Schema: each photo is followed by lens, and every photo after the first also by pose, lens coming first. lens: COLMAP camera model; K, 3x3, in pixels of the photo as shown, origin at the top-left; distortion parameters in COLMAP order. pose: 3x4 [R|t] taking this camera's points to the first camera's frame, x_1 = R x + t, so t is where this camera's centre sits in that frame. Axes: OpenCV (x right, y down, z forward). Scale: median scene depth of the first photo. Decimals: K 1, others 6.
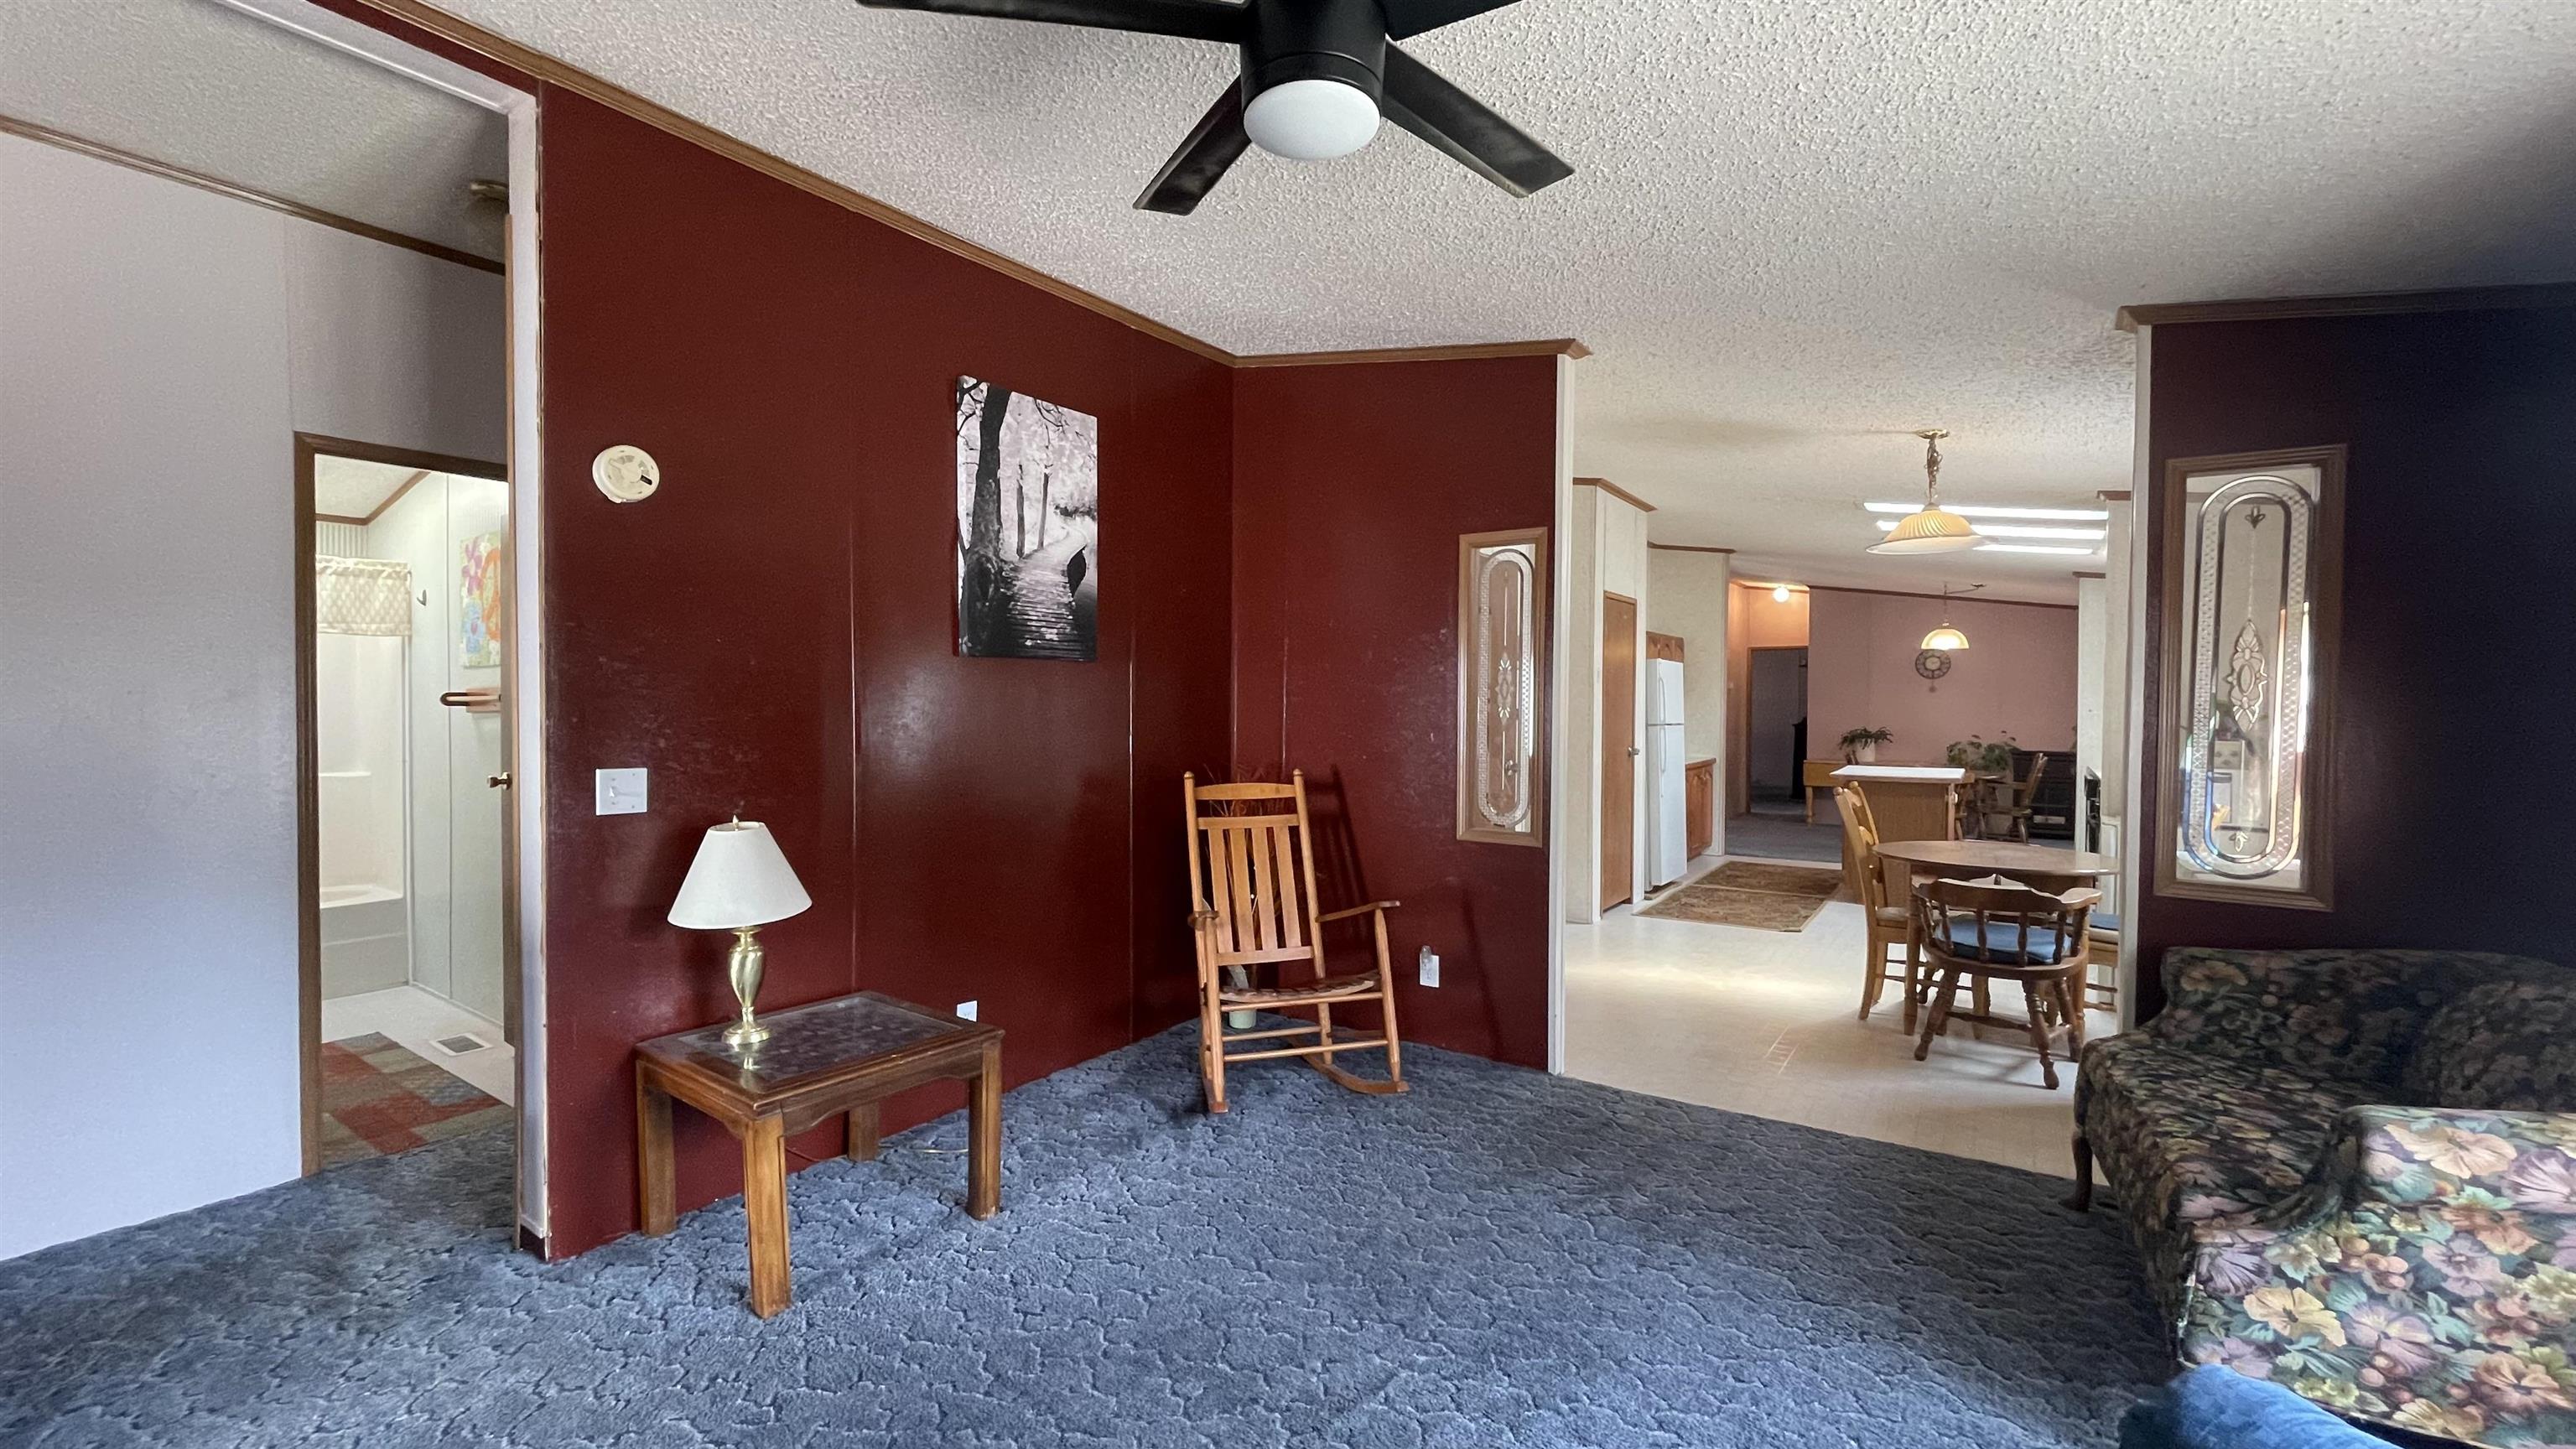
lens RADIAL K [[1031.1, 0, 1271.9], [0, 1031.1, 720.3], [0, 0, 1]] dist [-0.003015, -0.000722]
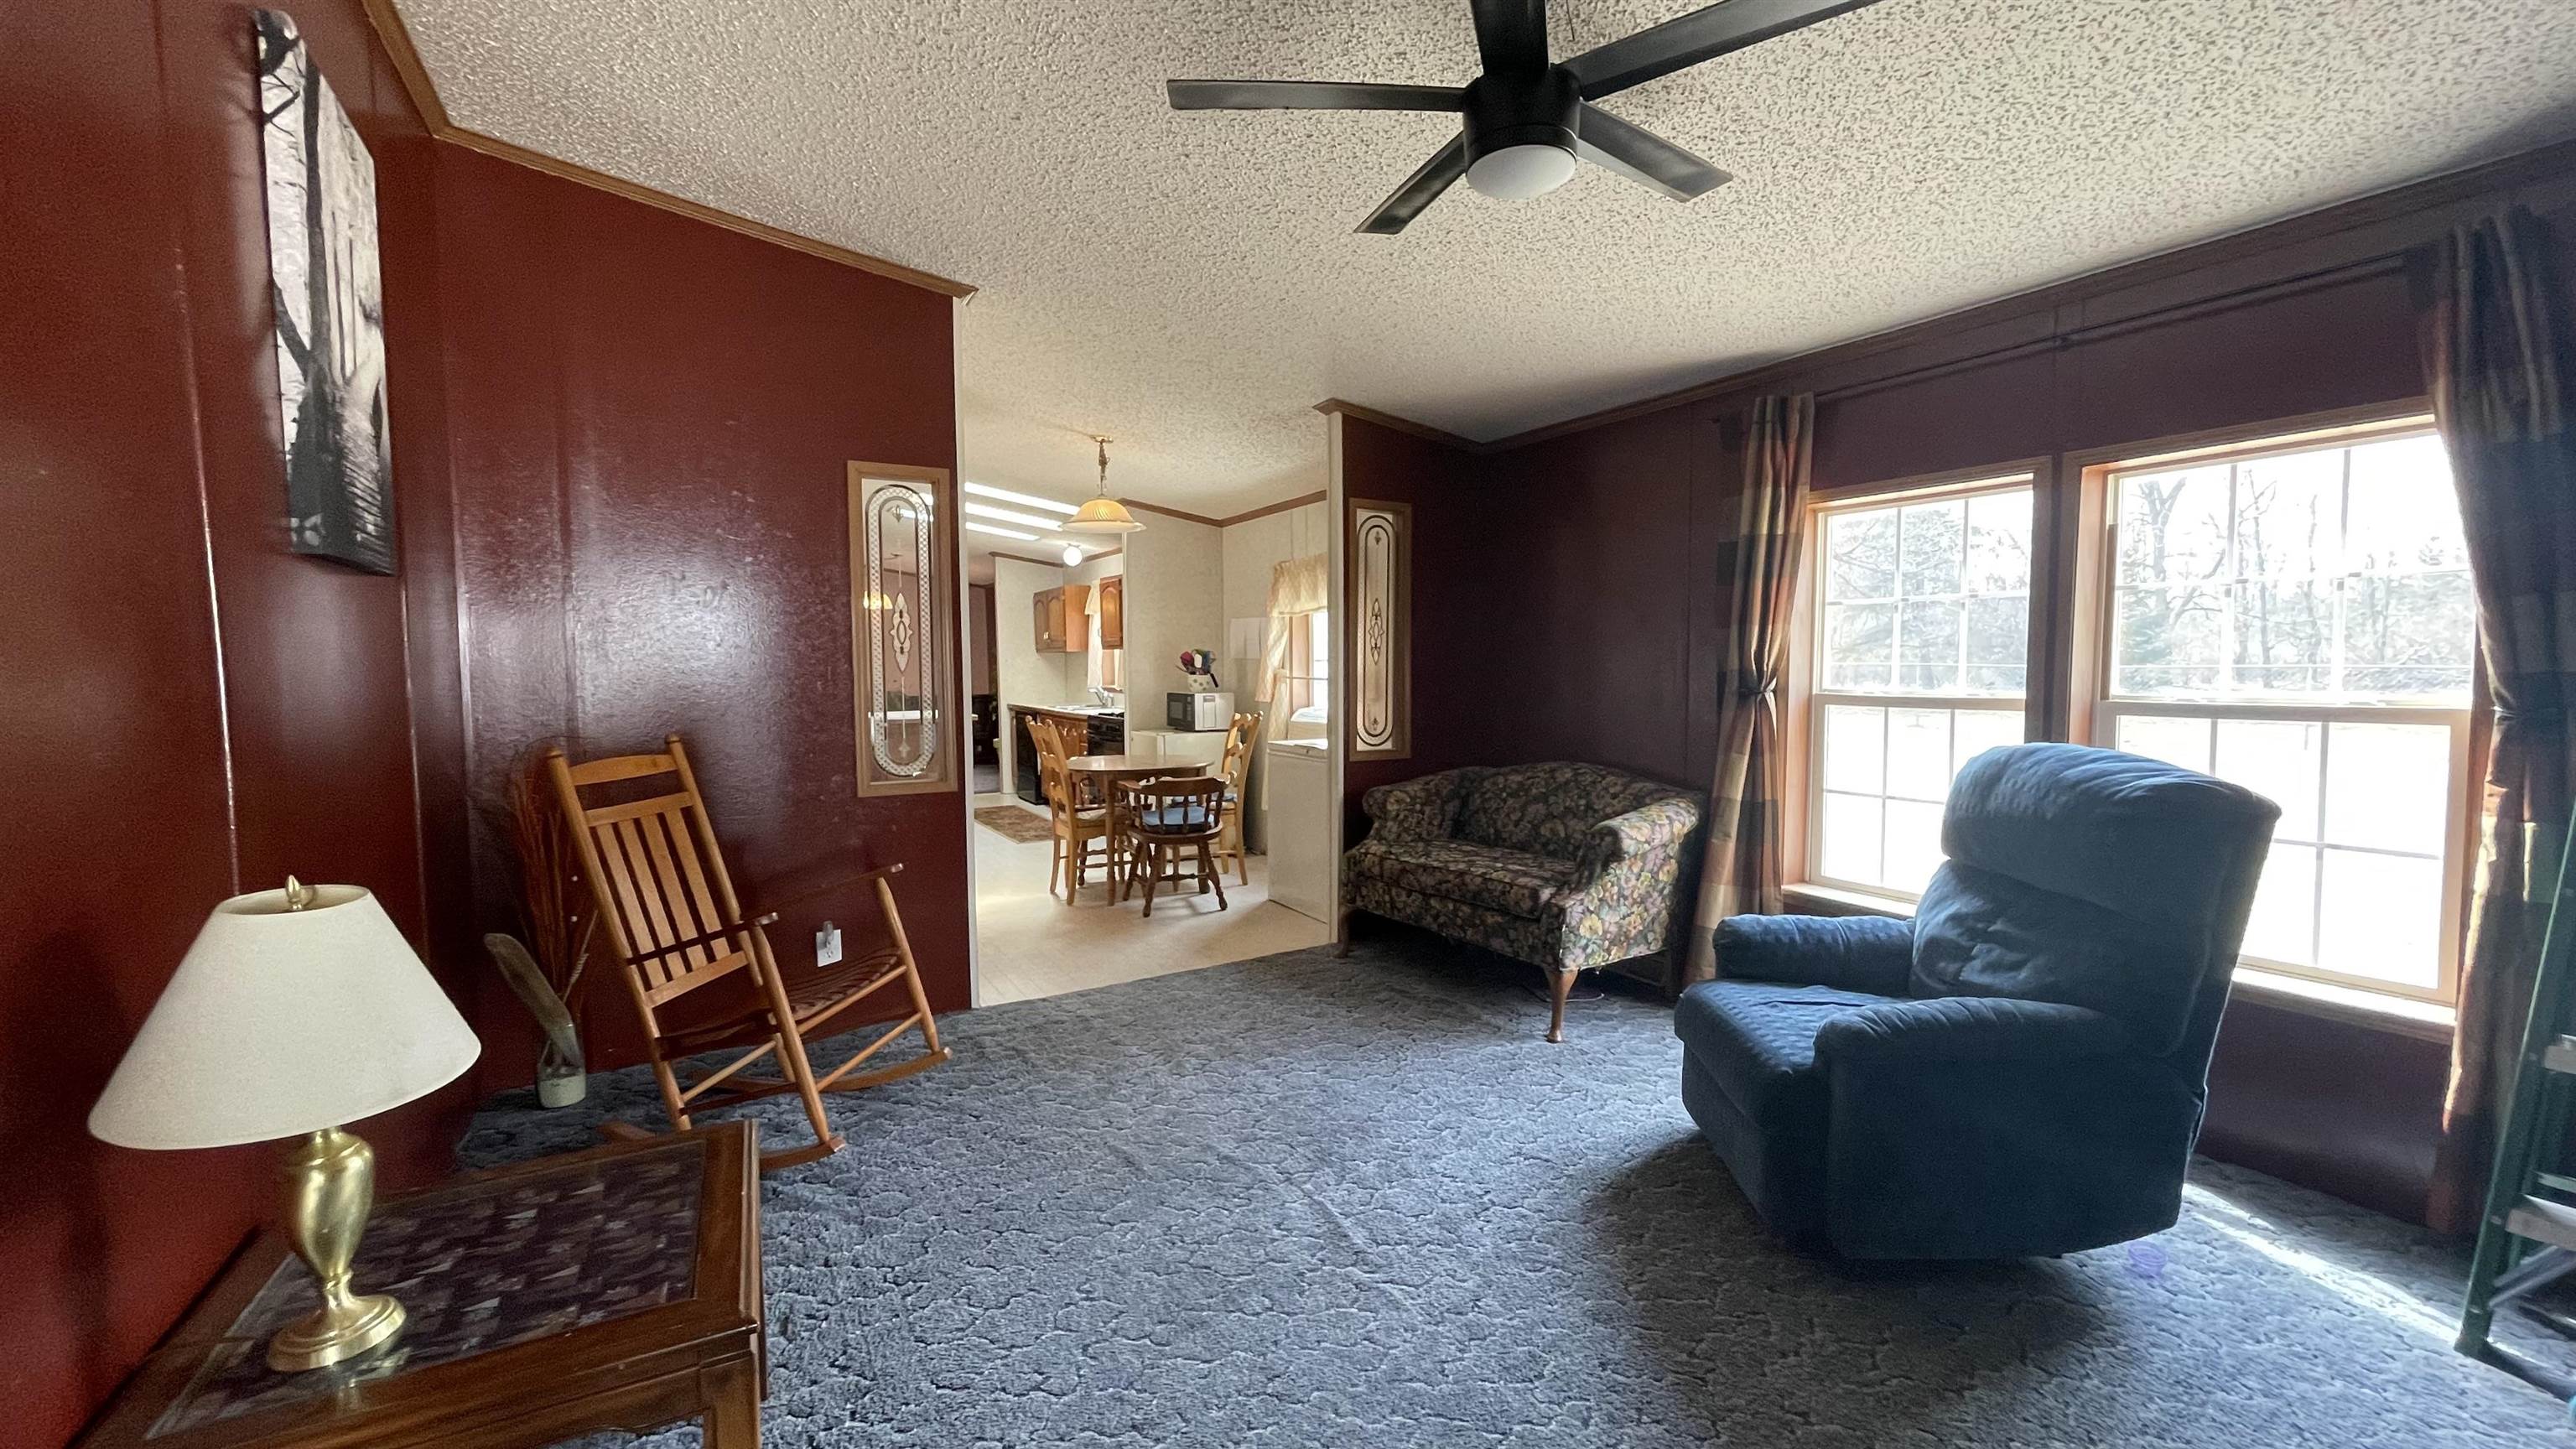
lens RADIAL K [[1031.1, 0, 1271.9], [0, 1031.1, 720.3], [0, 0, 1]] dist [-0.003015, -0.000722]
pose [[0.429612, -0.060887, 0.900959, -0.568719], [0.025614, 0.998144, 0.055241, 0.007848], [-0.902650, -0.000655, 0.430374, 0.324969]]
